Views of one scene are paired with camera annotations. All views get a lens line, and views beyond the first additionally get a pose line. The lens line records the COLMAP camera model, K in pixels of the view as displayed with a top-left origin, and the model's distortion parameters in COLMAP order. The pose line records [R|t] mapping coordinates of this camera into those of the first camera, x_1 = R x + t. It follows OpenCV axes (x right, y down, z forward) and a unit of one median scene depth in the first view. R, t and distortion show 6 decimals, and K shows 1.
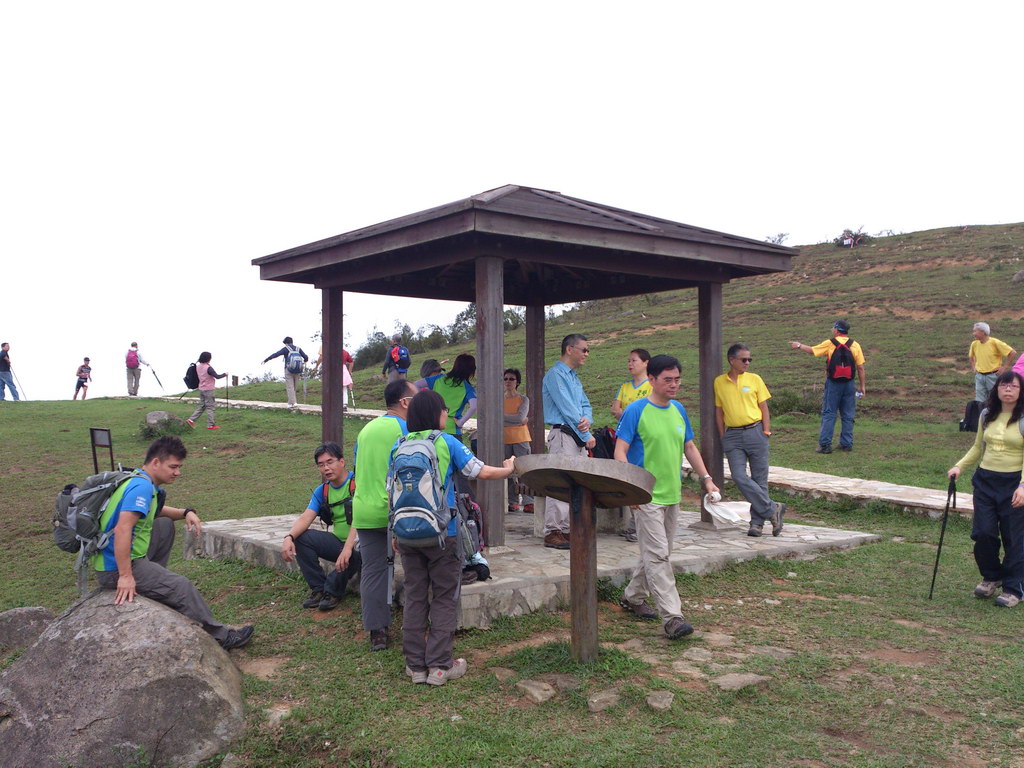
lens RADIAL K [[990.6, 0, 512.0], [0, 990.6, 384.0], [0, 0, 1]] dist [0.163002, -0.334824]
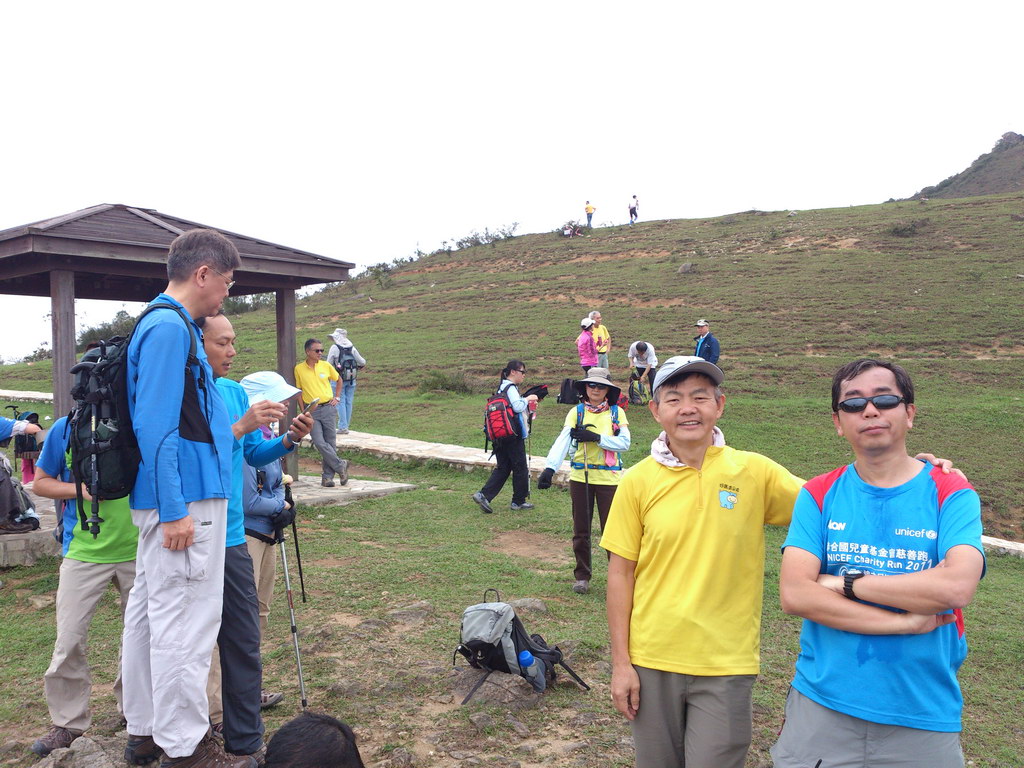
lens RADIAL K [[990.6, 0, 512.0], [0, 990.6, 384.0], [0, 0, 1]] dist [0.163002, -0.334824]
pose [[0.977026, -0.014995, 0.212592, 0.183268], [0.010130, 0.999662, 0.023953, -0.008969], [-0.212879, -0.021250, 0.976847, -0.240506]]
